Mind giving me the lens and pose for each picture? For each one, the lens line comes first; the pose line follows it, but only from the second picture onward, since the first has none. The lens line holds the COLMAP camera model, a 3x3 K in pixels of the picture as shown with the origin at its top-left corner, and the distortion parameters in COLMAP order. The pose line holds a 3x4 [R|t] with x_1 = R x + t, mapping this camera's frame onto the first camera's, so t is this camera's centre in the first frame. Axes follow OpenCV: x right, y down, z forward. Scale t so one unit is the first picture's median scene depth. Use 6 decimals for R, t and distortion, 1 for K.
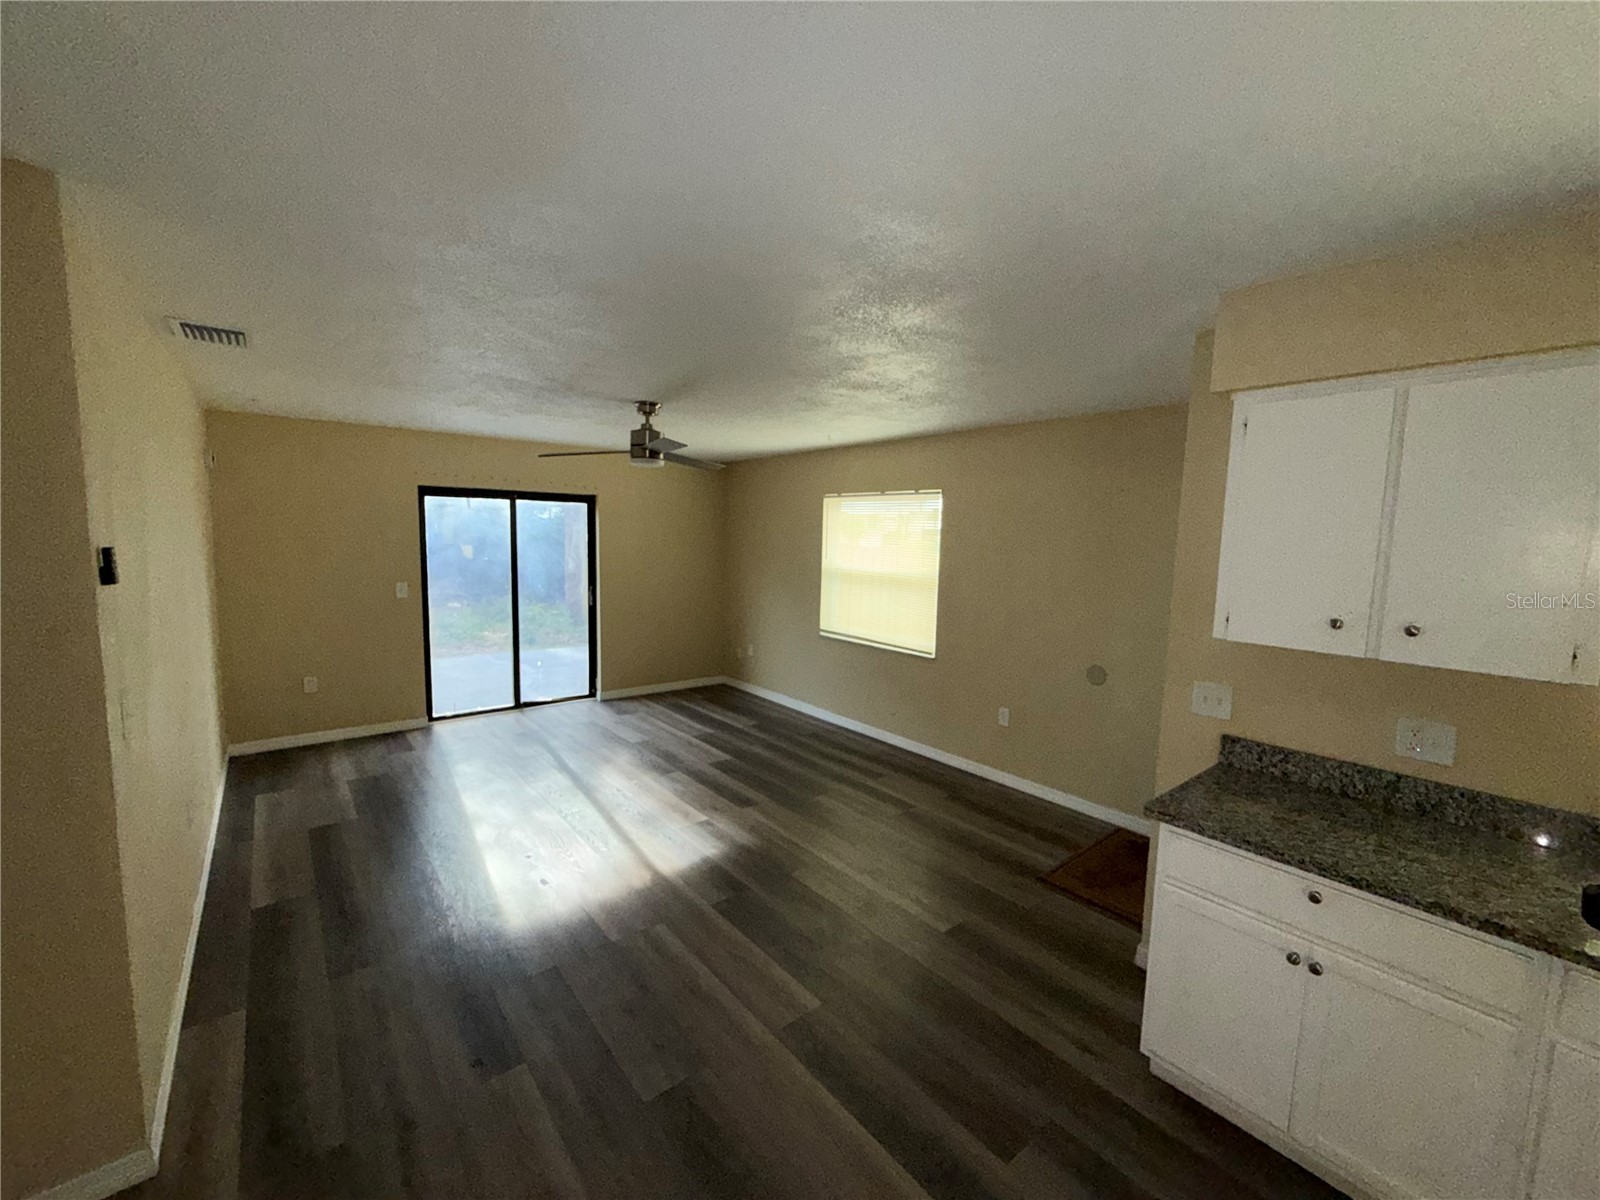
lens RADIAL K [[641.3, 0, 796.4], [0, 641.3, 597.9], [0, 0, 1]] dist [-0.000232, -0.000011]
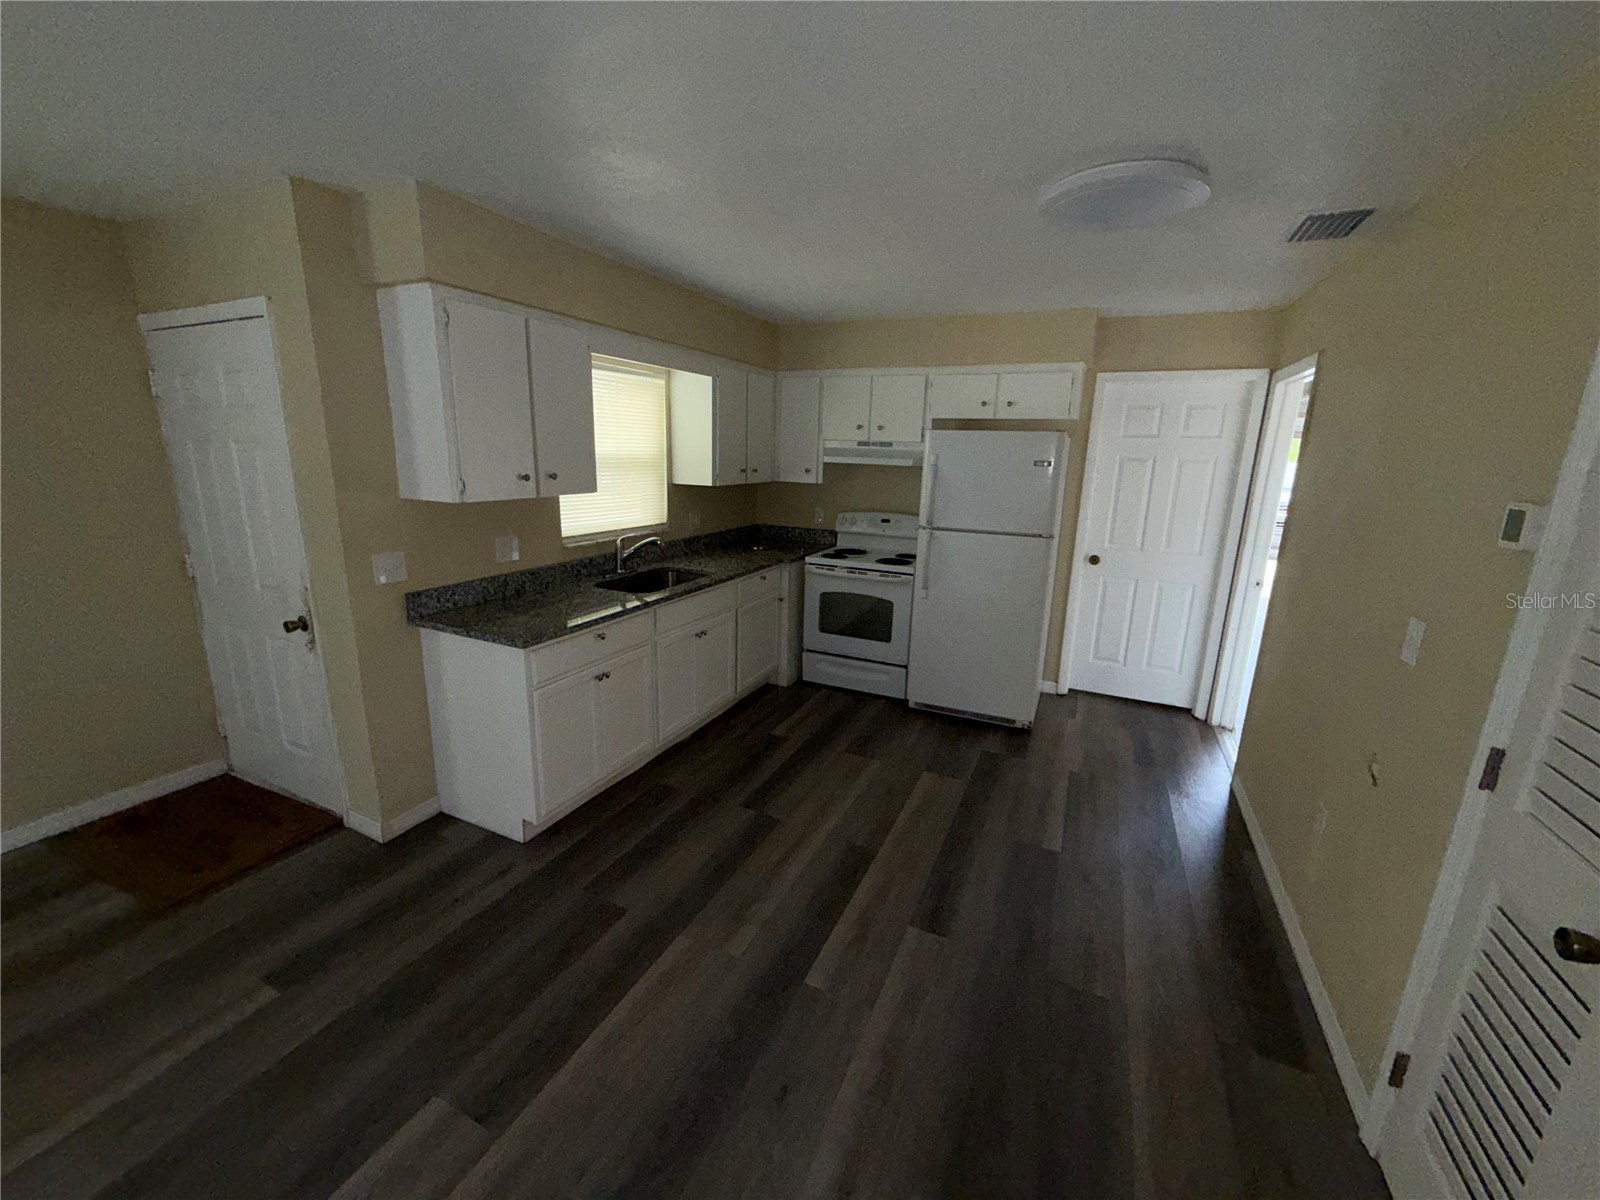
lens RADIAL K [[641.3, 0, 793.6], [0, 641.3, 600.1], [0, 0, 1]] dist [-0.000232, -0.000011]
pose [[-0.421009, -0.249054, 0.872195, -0.676549], [0.055216, 0.952746, 0.298708, -0.084349], [-0.905374, 0.173917, -0.387363, 0.918521]]
